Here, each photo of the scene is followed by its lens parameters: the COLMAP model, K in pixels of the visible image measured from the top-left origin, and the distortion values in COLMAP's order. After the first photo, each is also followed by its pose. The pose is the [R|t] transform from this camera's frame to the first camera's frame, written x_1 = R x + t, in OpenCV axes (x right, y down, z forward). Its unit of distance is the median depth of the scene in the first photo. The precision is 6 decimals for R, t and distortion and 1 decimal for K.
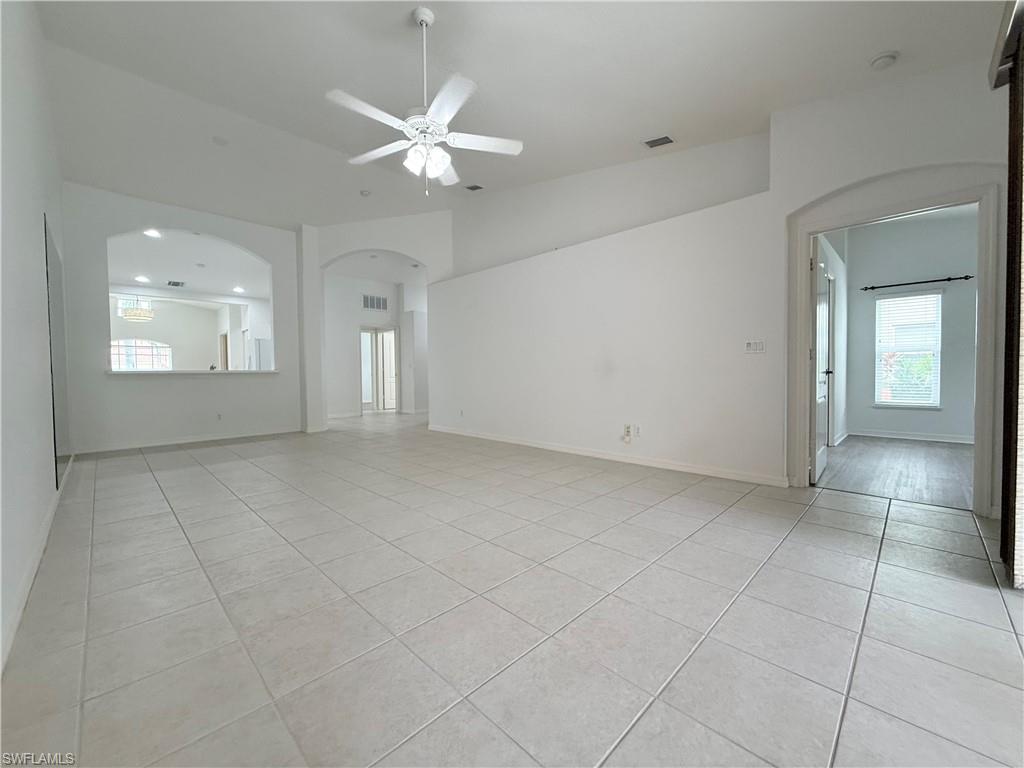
lens RADIAL K [[408.7, 0, 514.8], [0, 408.7, 385.2], [0, 0, 1]] dist [-0.000258, 0.000064]
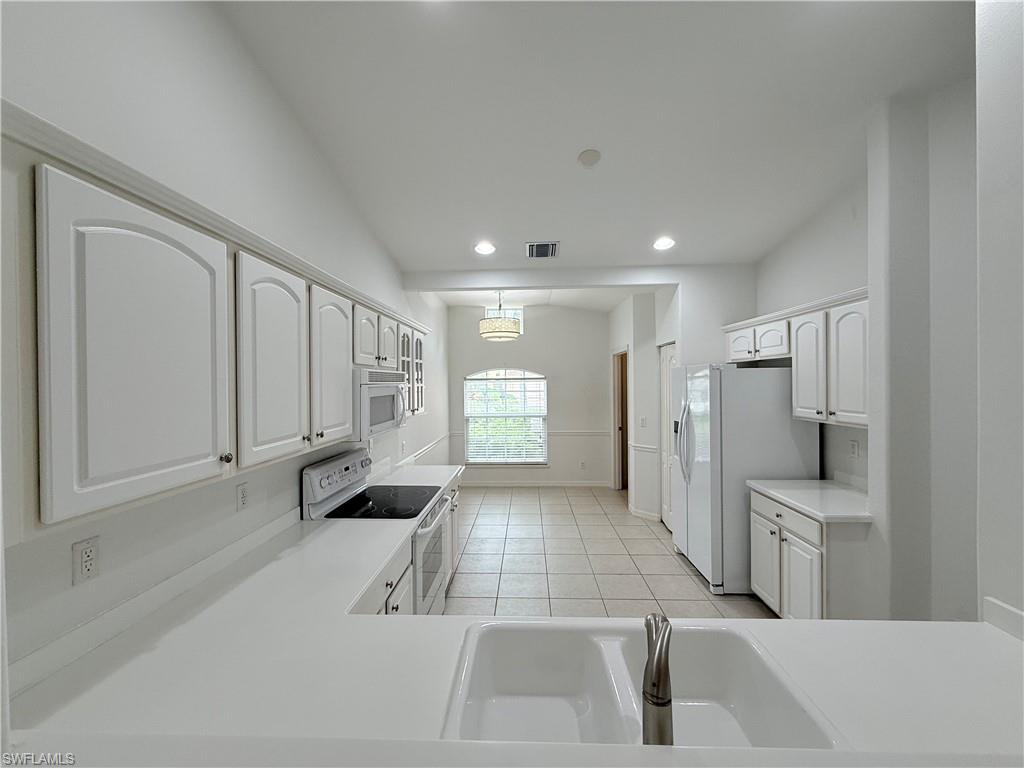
lens RADIAL K [[408.7, 0, 507.7], [0, 408.7, 384.5], [0, 0, 1]] dist [-0.000258, 0.000064]
pose [[0.668274, 0.004012, -0.743905, -0.440188], [-0.021002, 0.999689, -0.013475, -0.079282], [0.743619, 0.024628, 0.668150, 0.571394]]
